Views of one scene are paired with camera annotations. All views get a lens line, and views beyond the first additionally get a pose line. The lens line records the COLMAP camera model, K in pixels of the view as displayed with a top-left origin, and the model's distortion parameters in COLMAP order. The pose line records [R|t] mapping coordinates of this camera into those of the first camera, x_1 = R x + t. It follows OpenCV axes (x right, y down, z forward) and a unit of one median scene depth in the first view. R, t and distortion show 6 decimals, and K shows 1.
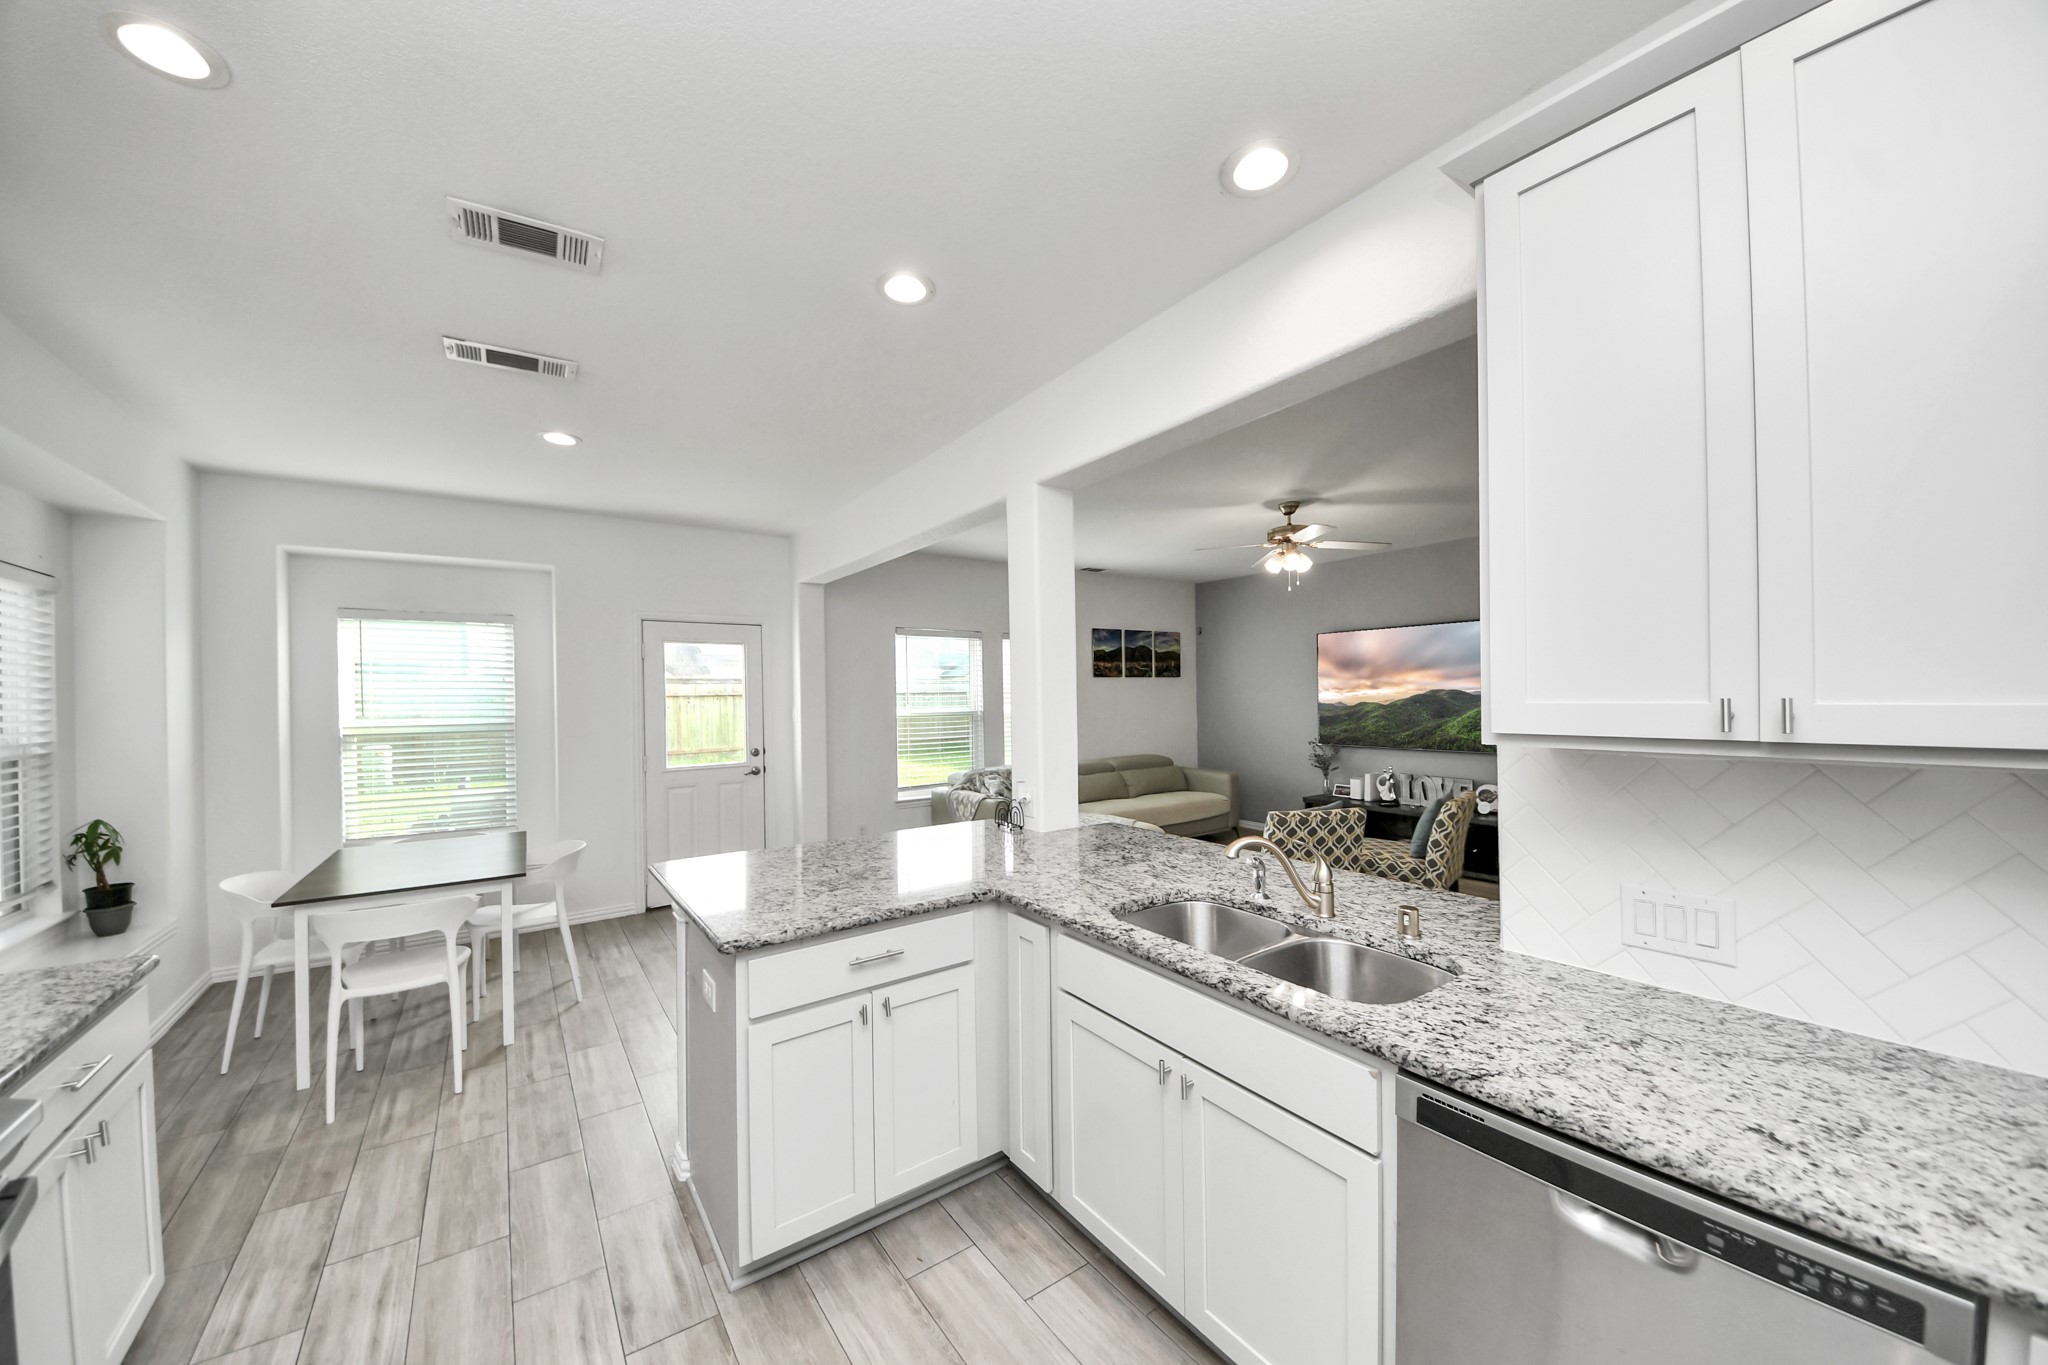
lens RADIAL K [[759.9, 0, 993.3], [0, 759.9, 683.0], [0, 0, 1]] dist [0.001423, -0.000429]
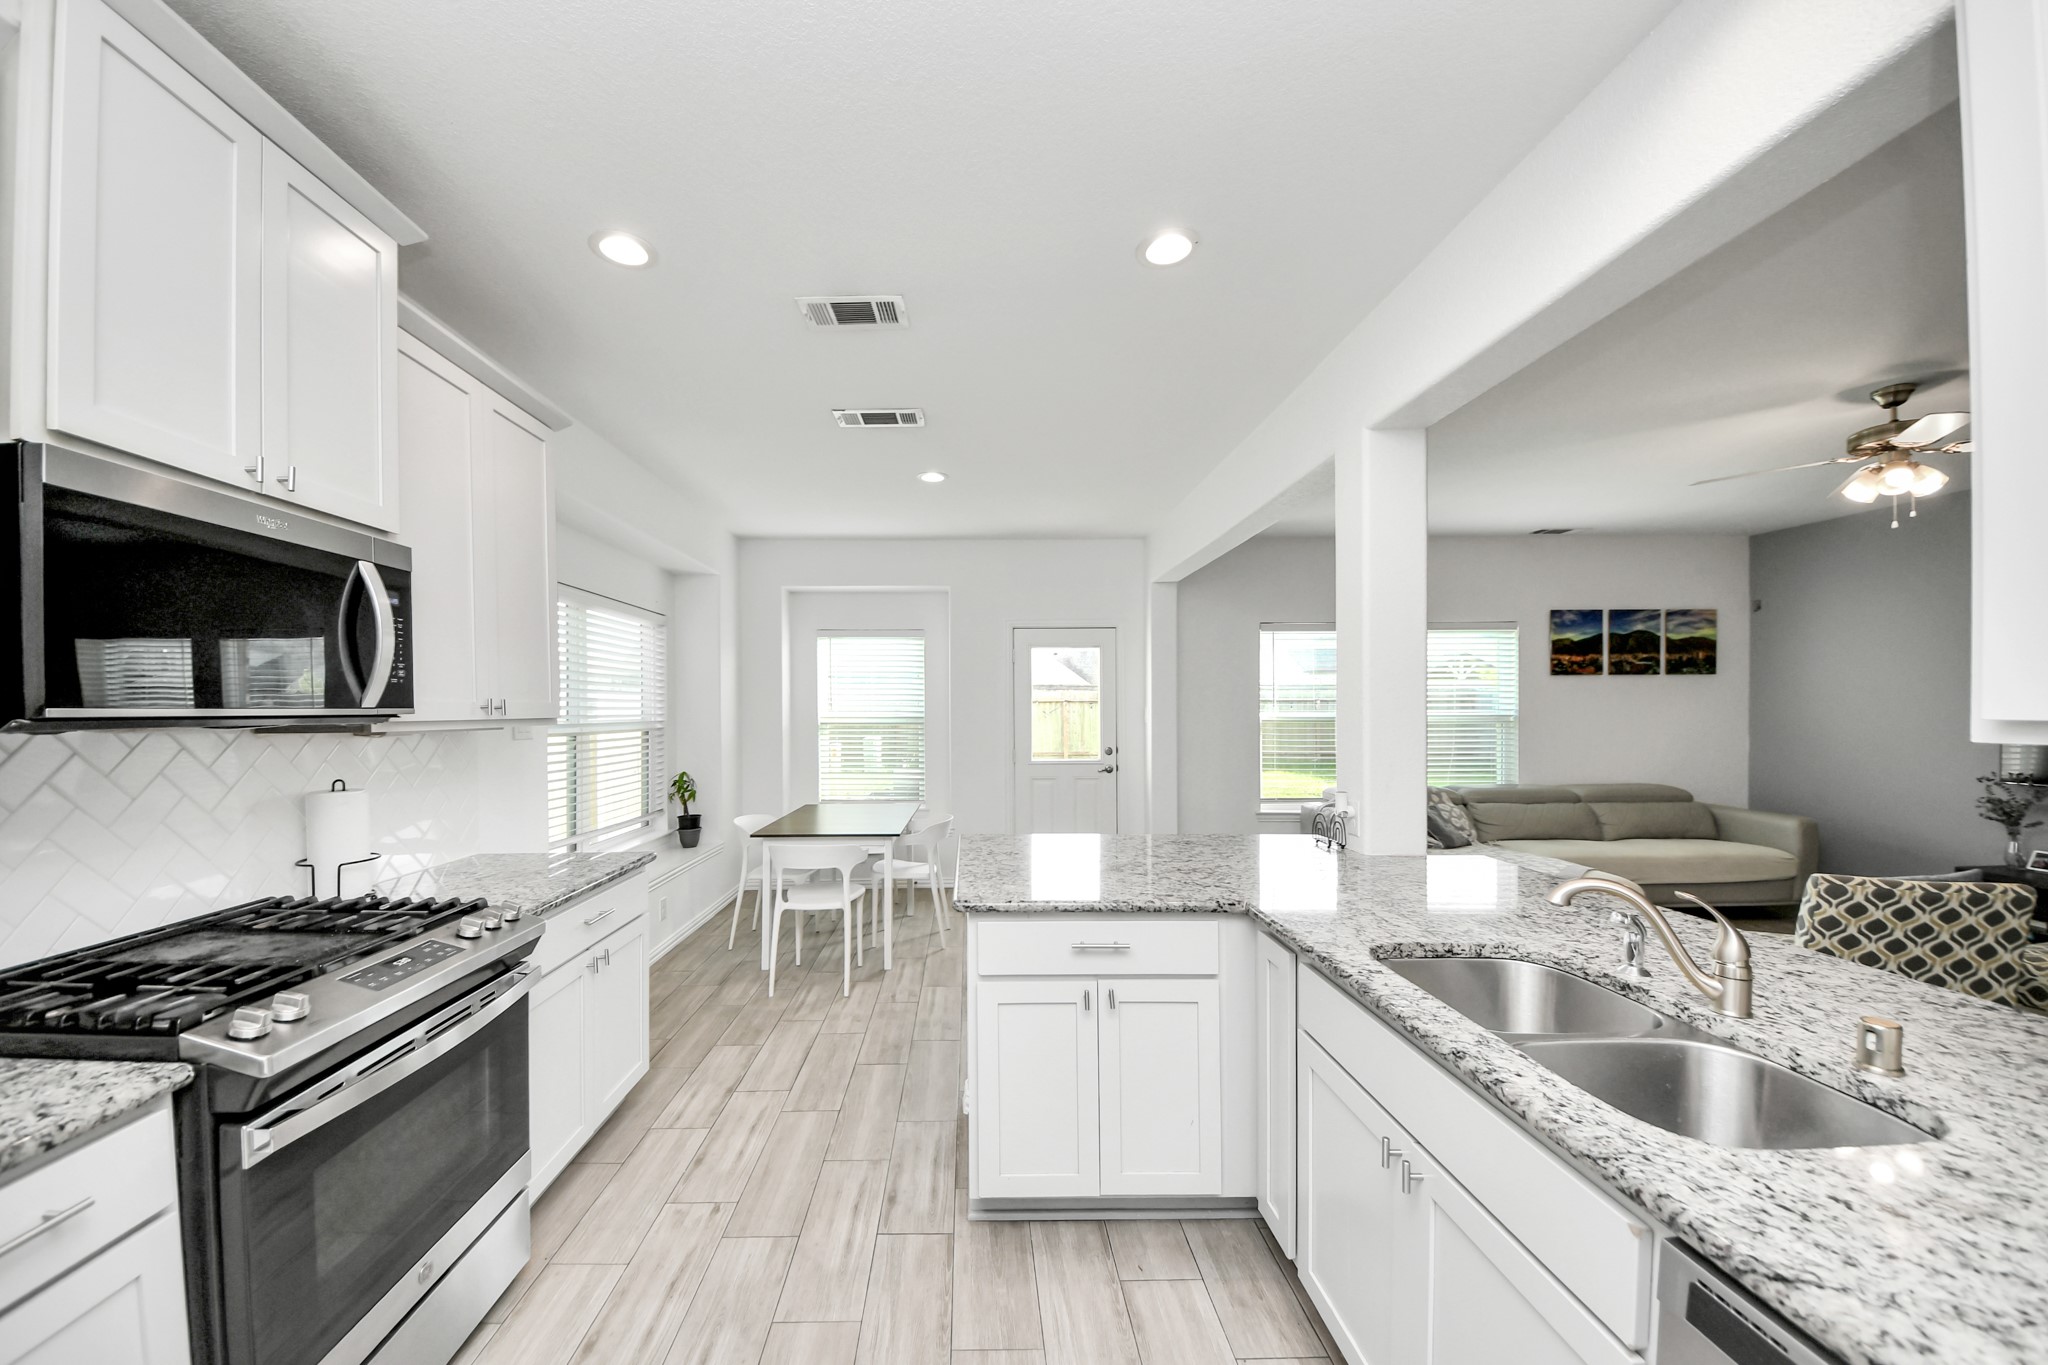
lens RADIAL K [[759.9, 0, 942.3], [0, 759.9, 703.5], [0, 0, 1]] dist [0.001423, -0.000429]
pose [[0.814687, 0.009029, -0.579831, 0.155878], [-0.001043, 0.999900, 0.014104, 0.019098], [0.579900, -0.010886, 0.814615, 0.049370]]
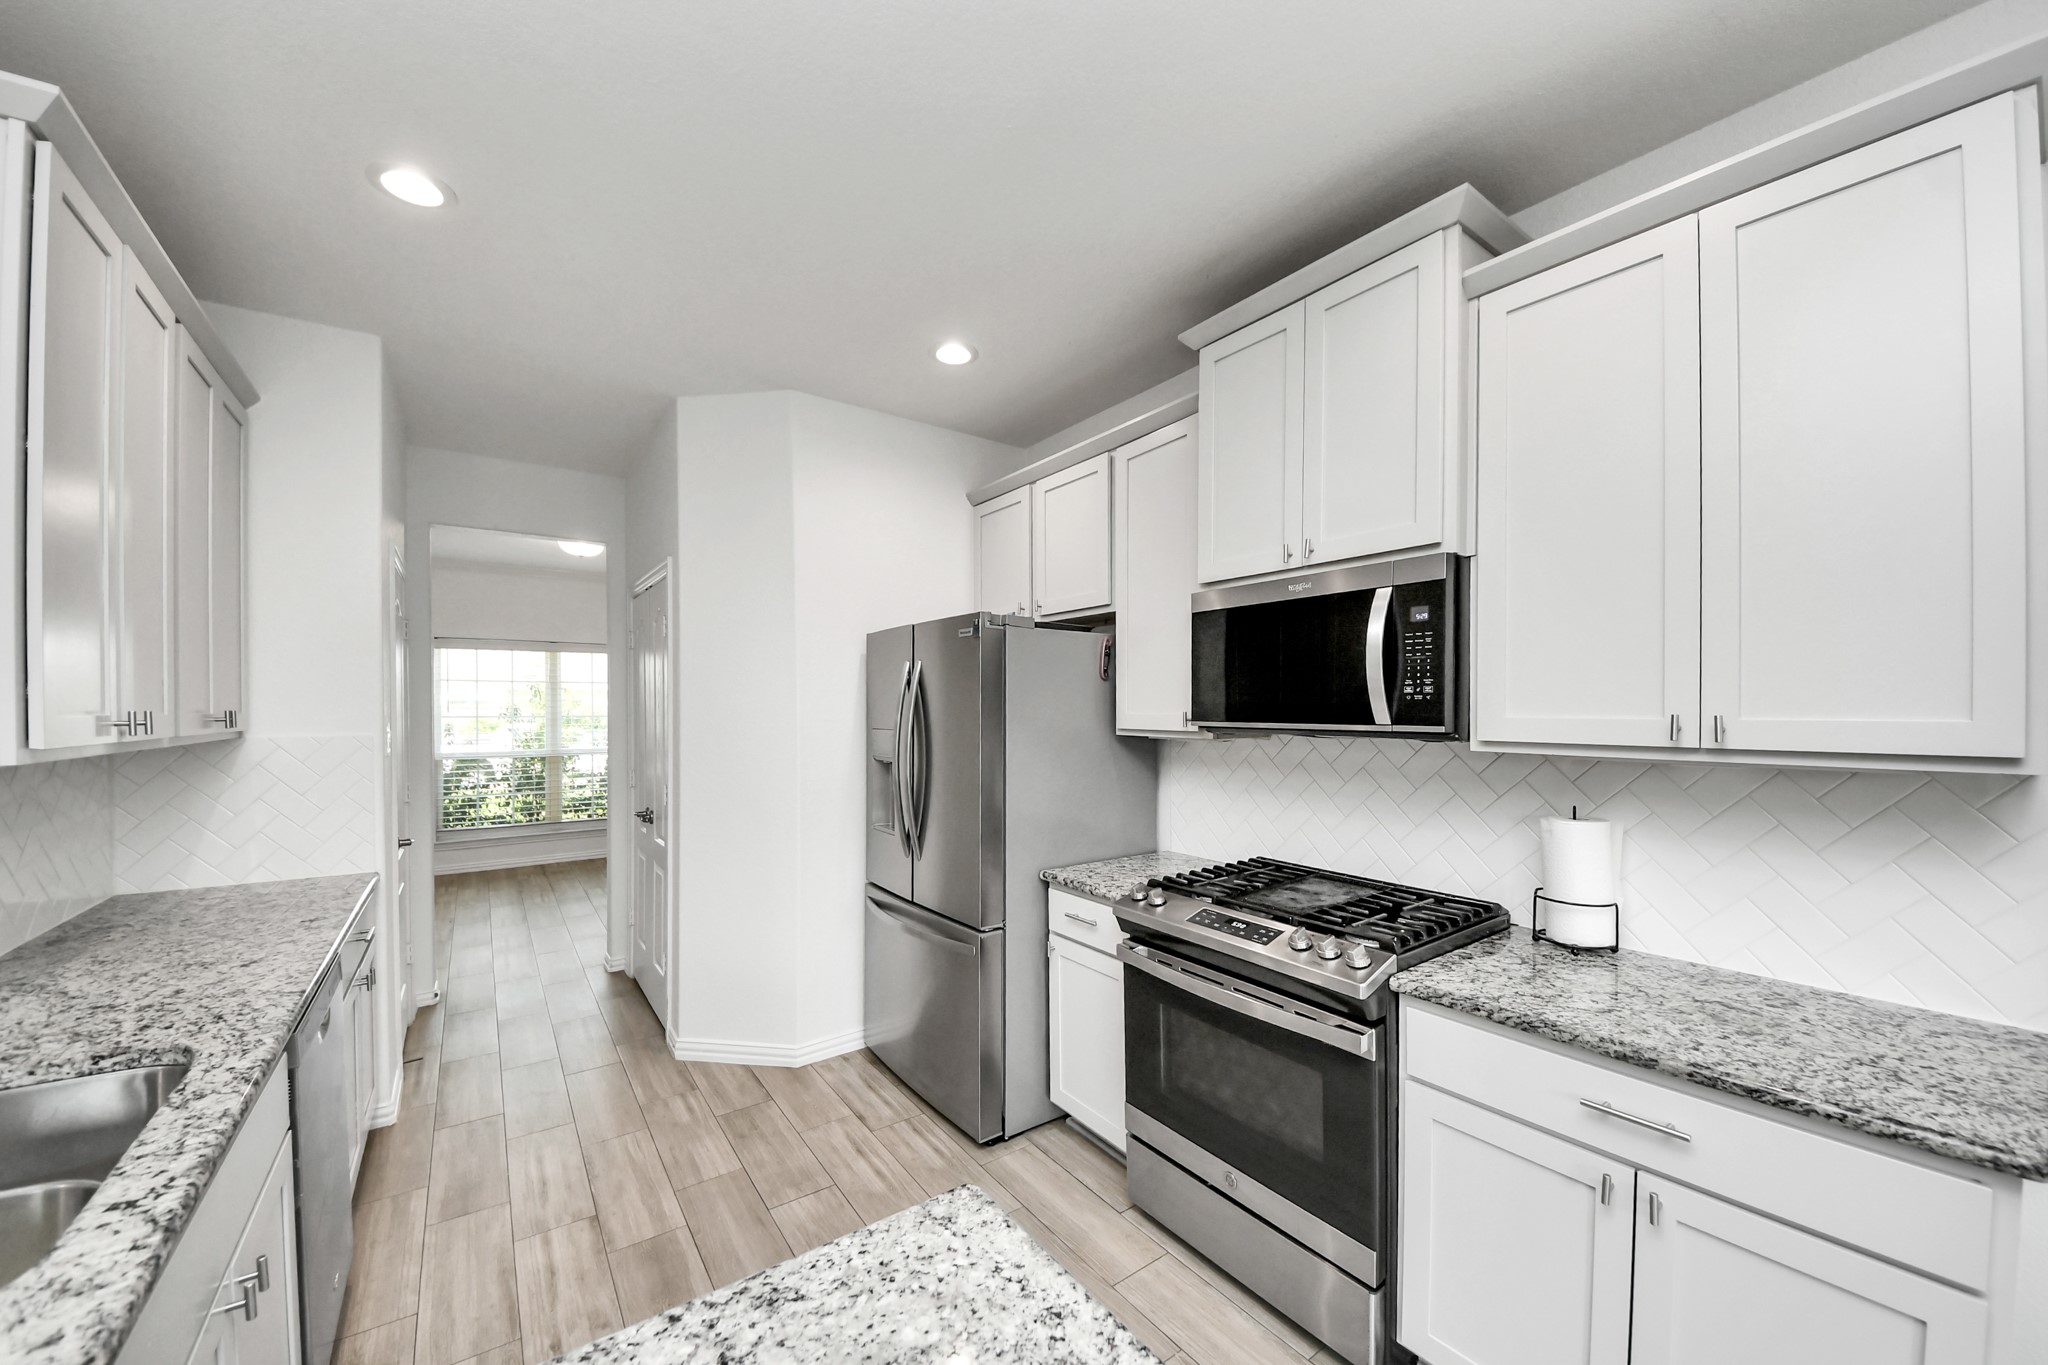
lens RADIAL K [[759.9, 0, 1007.4], [0, 759.9, 704.8], [0, 0, 1]] dist [0.001423, -0.000429]
pose [[-0.999700, 0.012190, -0.021230, -0.203868], [0.012251, 0.999921, -0.002744, 0.013460], [0.021195, -0.003004, -0.999771, 0.842223]]
